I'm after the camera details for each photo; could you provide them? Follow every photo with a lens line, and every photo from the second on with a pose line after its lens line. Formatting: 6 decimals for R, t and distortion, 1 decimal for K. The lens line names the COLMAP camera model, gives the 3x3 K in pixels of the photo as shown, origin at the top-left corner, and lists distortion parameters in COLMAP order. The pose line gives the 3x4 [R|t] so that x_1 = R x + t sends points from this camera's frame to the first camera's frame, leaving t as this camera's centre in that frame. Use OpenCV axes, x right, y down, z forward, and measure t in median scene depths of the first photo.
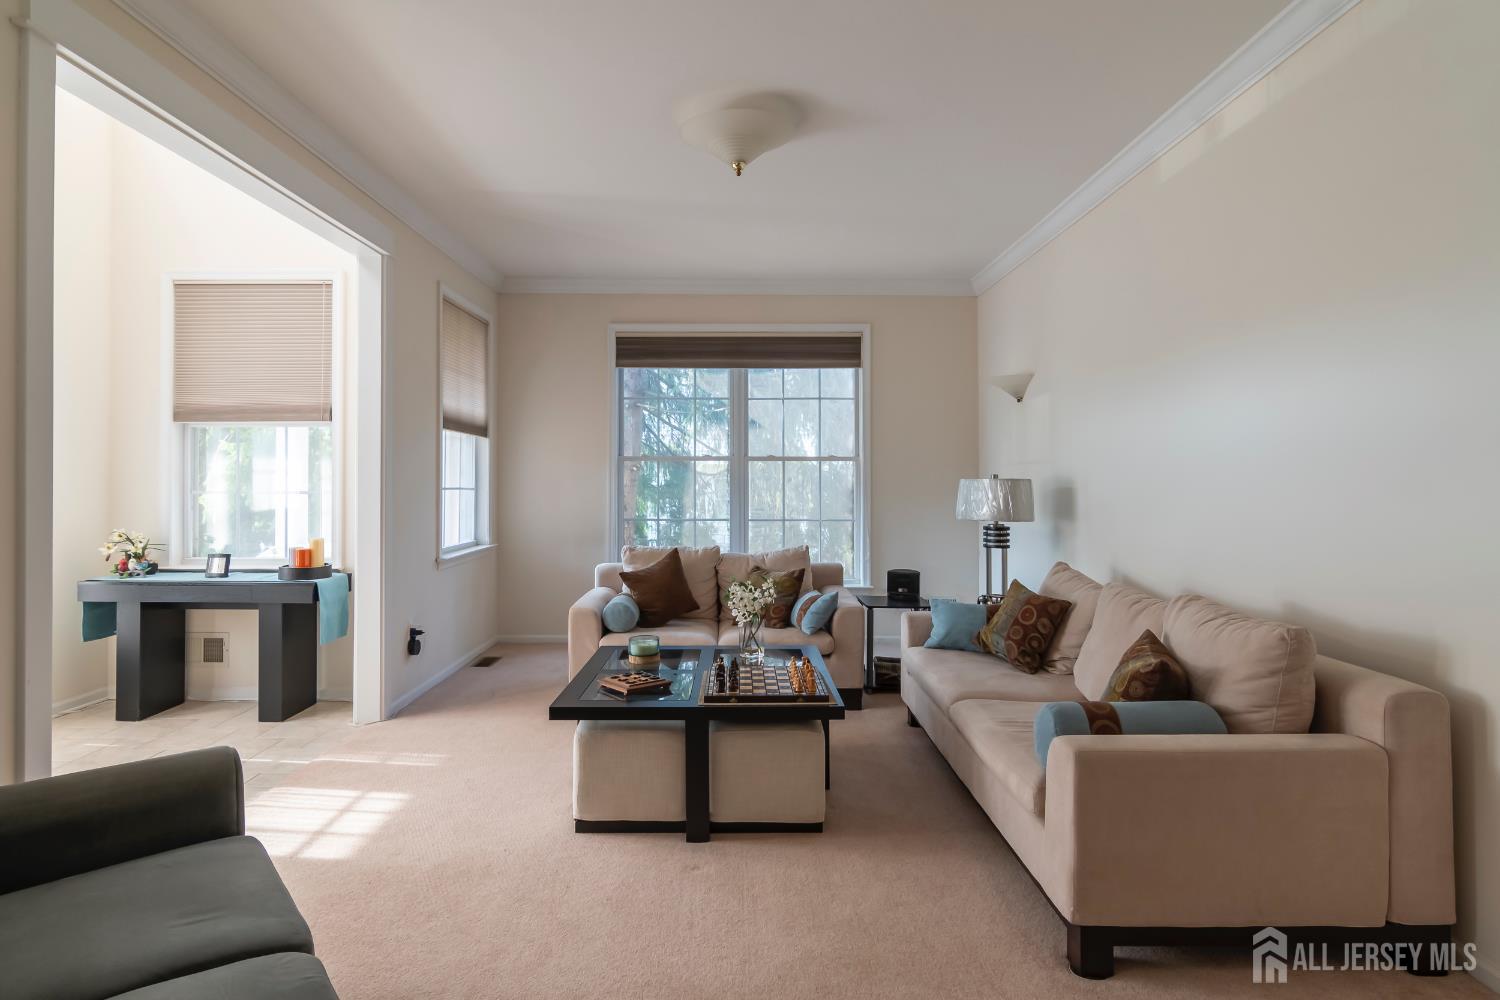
lens RADIAL K [[789.7, 0, 747.9], [0, 789.7, 470.1], [0, 0, 1]] dist [-0.005601, 0.001037]
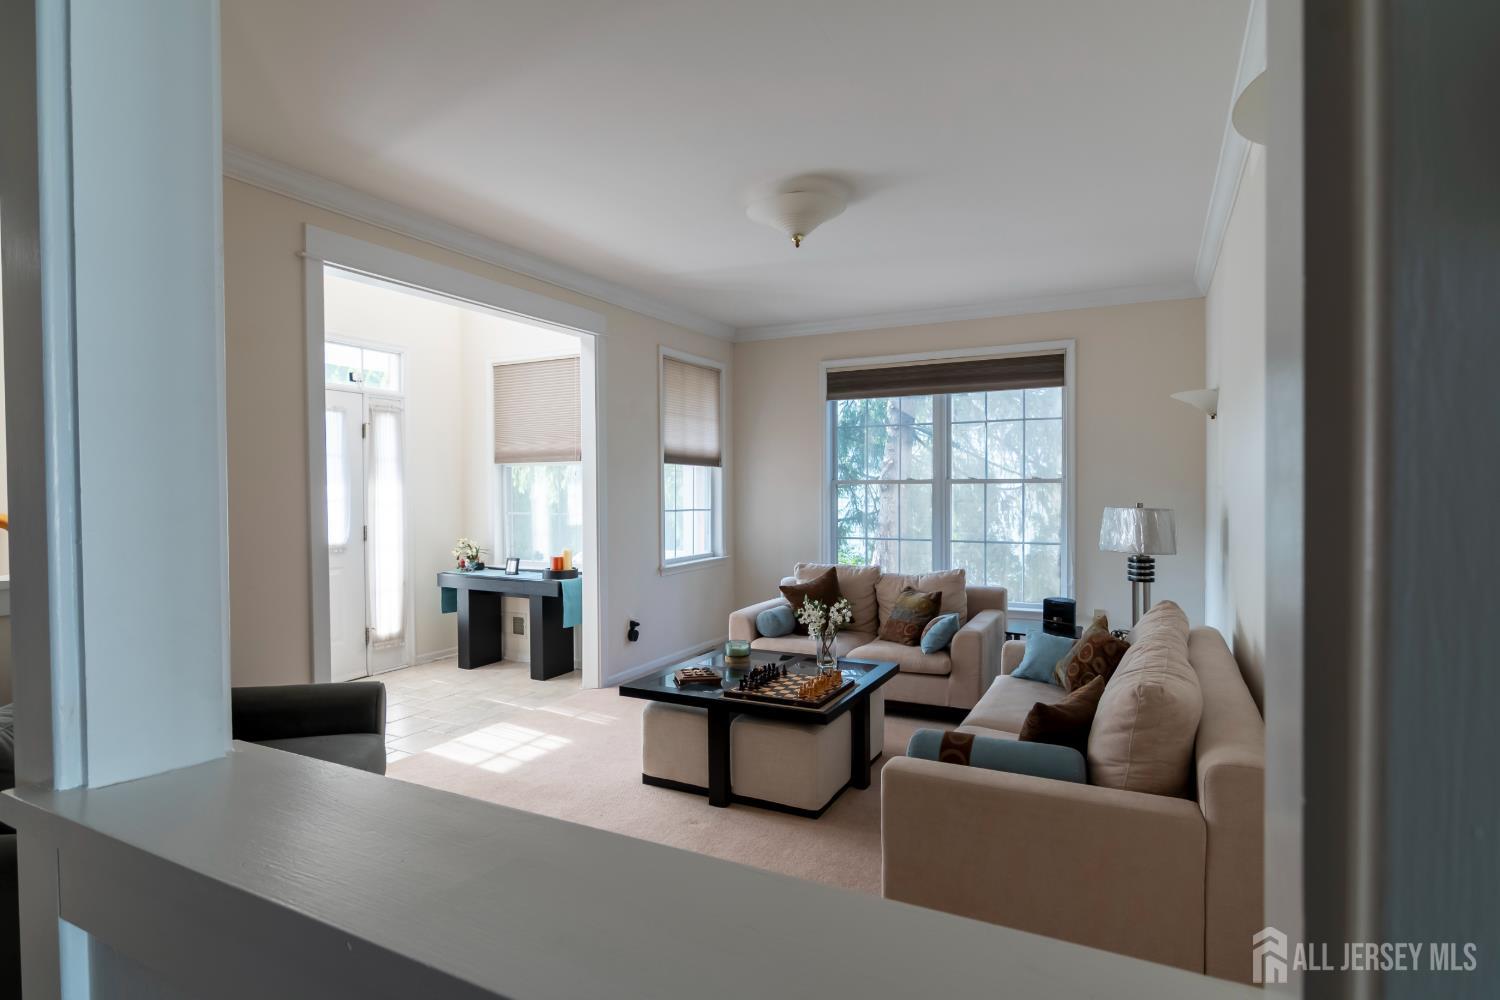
lens RADIAL K [[782.8, 0, 750.0], [0, 782.8, 500.0], [0, 0, 1]] dist [0.000011, 0.000596]
pose [[0.884506, 0.001855, -0.466525, 0.353161], [0.011663, 0.999592, 0.026087, -0.028851], [0.466382, -0.028516, 0.884123, -0.036958]]
